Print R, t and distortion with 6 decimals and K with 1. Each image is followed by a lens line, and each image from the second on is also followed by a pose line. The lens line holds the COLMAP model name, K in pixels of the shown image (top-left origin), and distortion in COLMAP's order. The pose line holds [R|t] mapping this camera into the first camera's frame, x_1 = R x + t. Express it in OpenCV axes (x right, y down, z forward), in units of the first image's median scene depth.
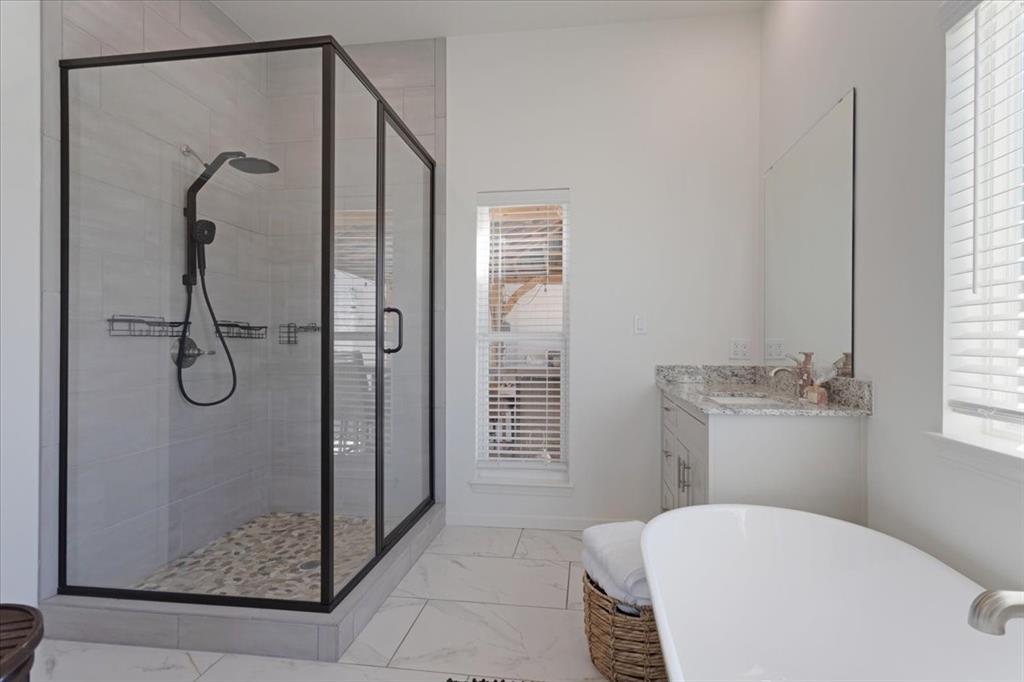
lens RADIAL K [[481.6, 0, 523.0], [0, 481.6, 341.2], [0, 0, 1]] dist [-0.002939, -0.000091]
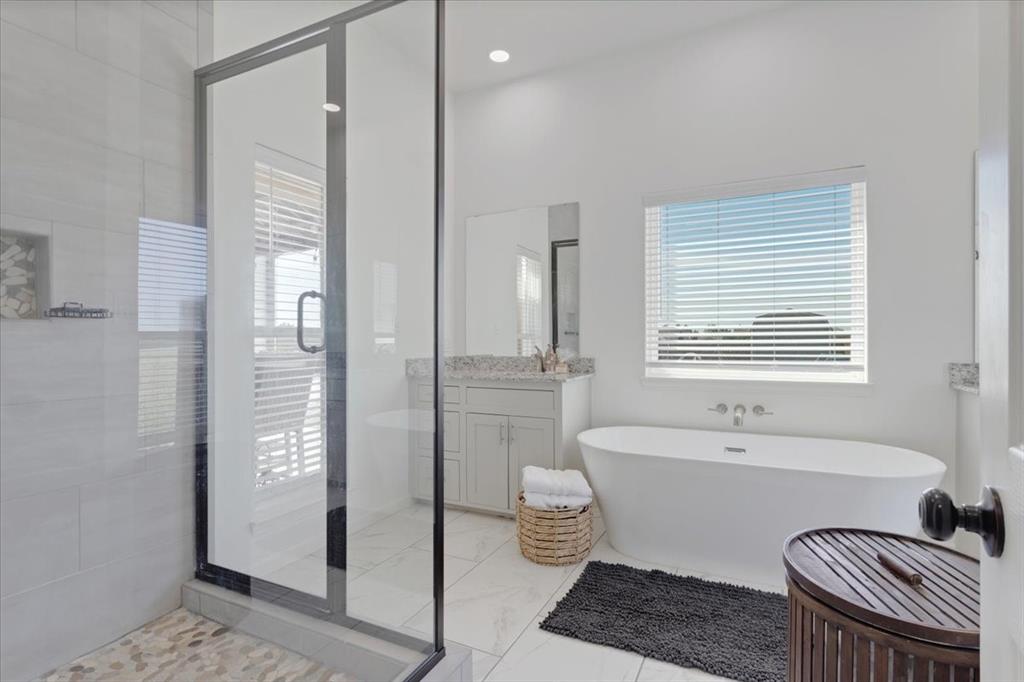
lens RADIAL K [[481.6, 0, 523.0], [0, 481.6, 341.2], [0, 0, 1]] dist [-0.002939, -0.000091]
pose [[0.325949, -0.006026, 0.945368, -0.762674], [0.002785, 0.999981, 0.005414, 0.002029], [-0.945383, 0.000868, 0.325960, 0.390790]]
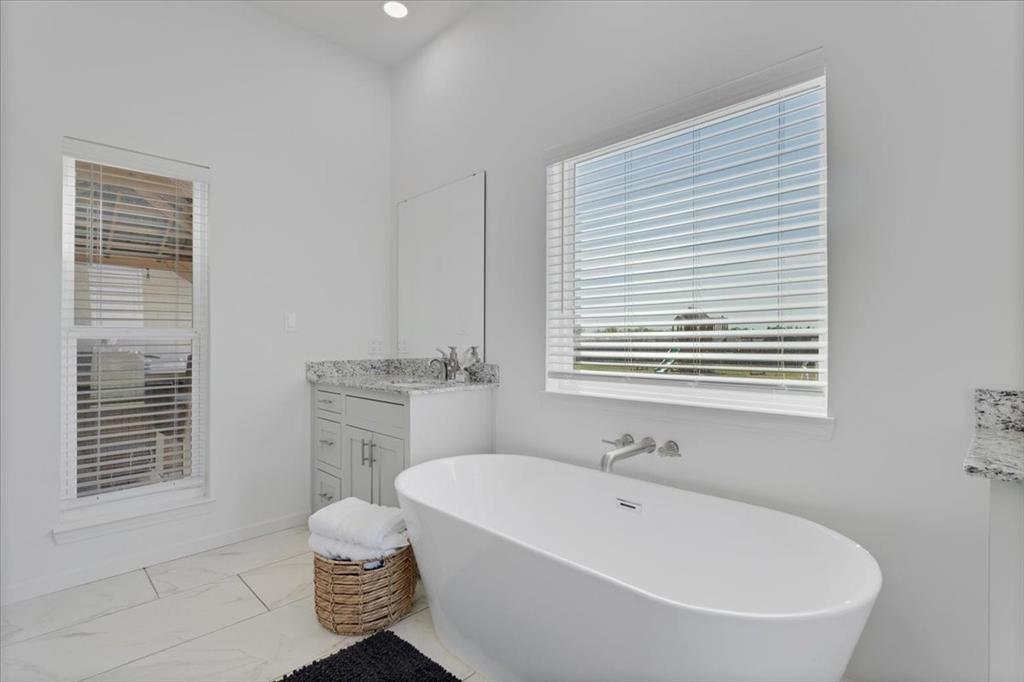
lens RADIAL K [[481.6, 0, 523.0], [0, 481.6, 341.2], [0, 0, 1]] dist [-0.002939, -0.000091]
pose [[0.601918, -0.002110, 0.798555, -0.292737], [-0.000730, 0.999995, 0.003193, 0.002070], [-0.798557, -0.002505, 0.601913, -0.002128]]
